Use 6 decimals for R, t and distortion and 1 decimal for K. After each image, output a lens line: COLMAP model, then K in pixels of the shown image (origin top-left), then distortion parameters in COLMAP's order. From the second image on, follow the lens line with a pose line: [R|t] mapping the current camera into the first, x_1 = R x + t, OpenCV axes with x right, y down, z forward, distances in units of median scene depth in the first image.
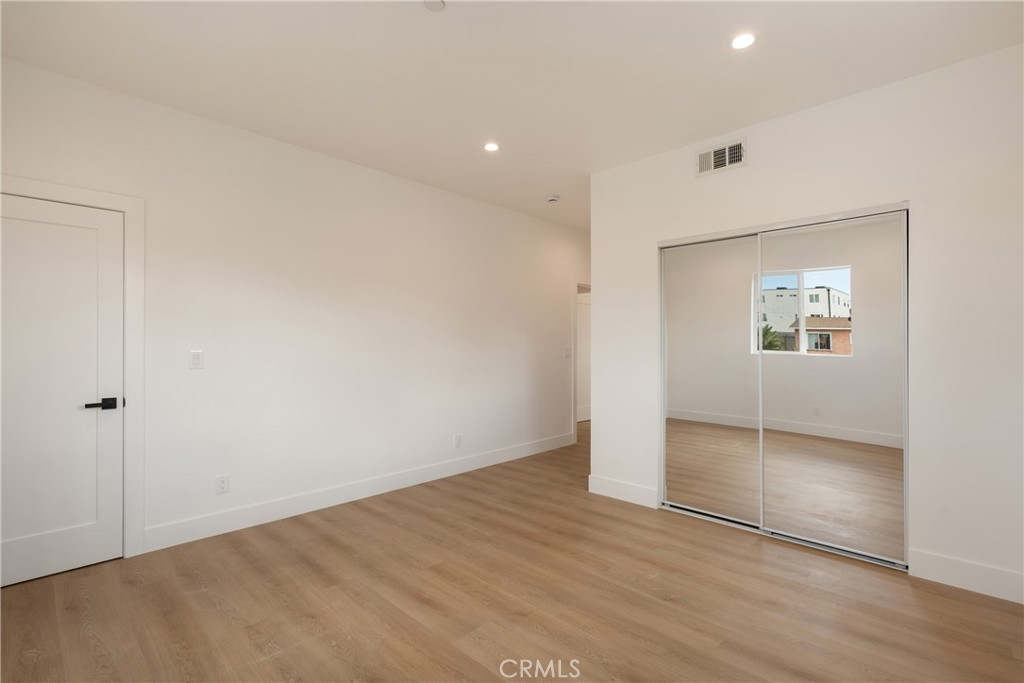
lens RADIAL K [[475.4, 0, 512.6], [0, 475.4, 344.3], [0, 0, 1]] dist [0.001860, 0.000229]
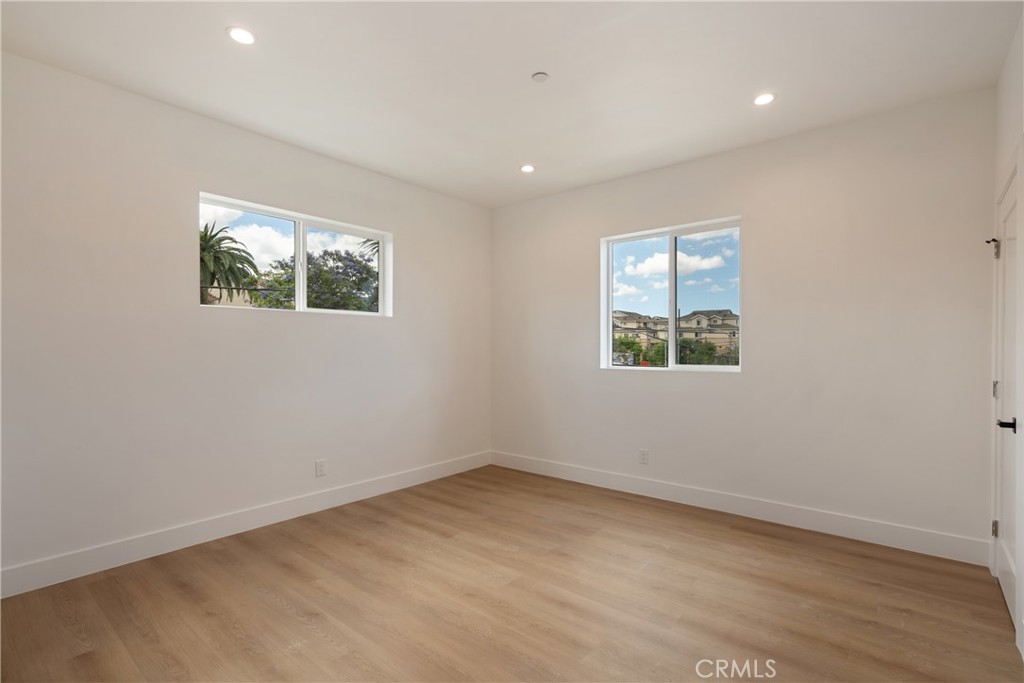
lens RADIAL K [[475.4, 0, 512.6], [0, 475.4, 344.3], [0, 0, 1]] dist [0.001860, 0.000229]
pose [[-0.997106, 0.000426, -0.076023, 0.003038], [0.000593, 0.999997, -0.002172, -0.003285], [0.076022, -0.002211, -0.997104, 2.042693]]
